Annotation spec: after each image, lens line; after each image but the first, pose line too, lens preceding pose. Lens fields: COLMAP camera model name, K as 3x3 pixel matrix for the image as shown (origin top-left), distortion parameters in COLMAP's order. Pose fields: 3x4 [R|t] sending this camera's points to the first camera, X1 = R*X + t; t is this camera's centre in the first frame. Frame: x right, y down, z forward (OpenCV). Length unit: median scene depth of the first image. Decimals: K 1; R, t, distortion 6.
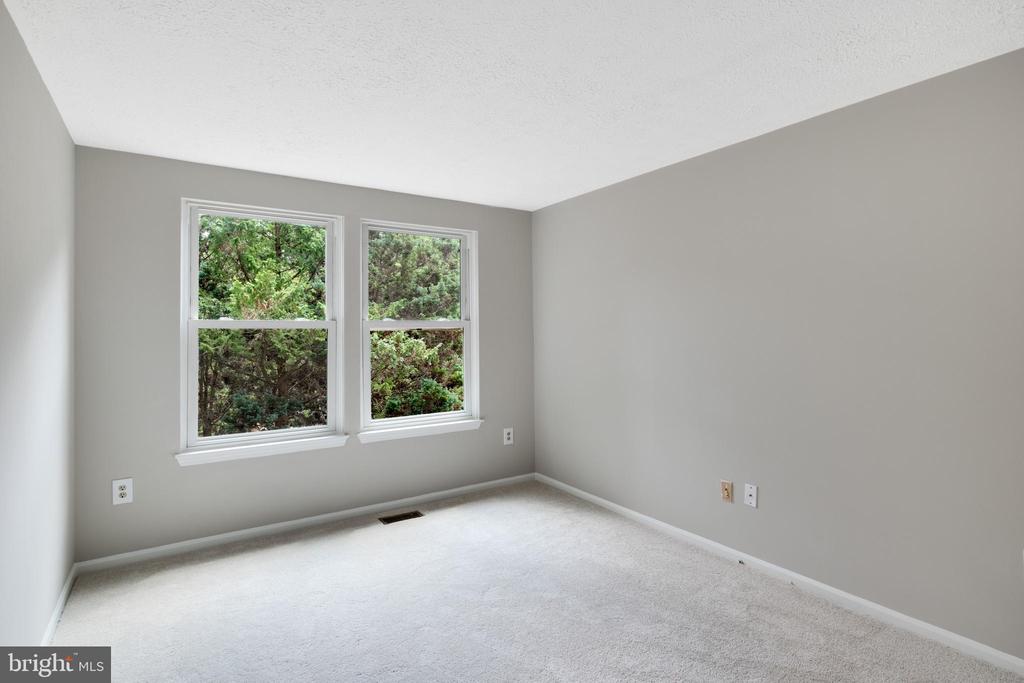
lens RADIAL K [[498.7, 0, 515.4], [0, 498.7, 329.9], [0, 0, 1]] dist [0.000763, 0.000516]
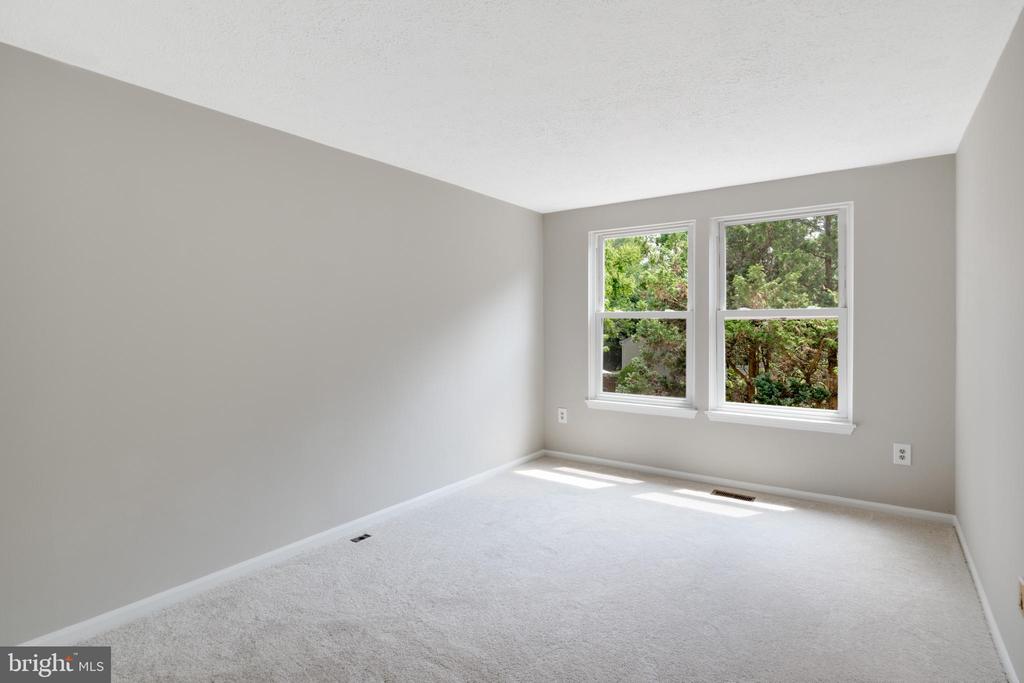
lens RADIAL K [[498.7, 0, 515.4], [0, 498.7, 329.9], [0, 0, 1]] dist [0.000763, 0.000516]
pose [[0.401041, 0.019399, -0.915855, 0.515644], [-0.000662, 0.999782, 0.020886, 0.002013], [0.916060, -0.007770, 0.400966, 0.146851]]
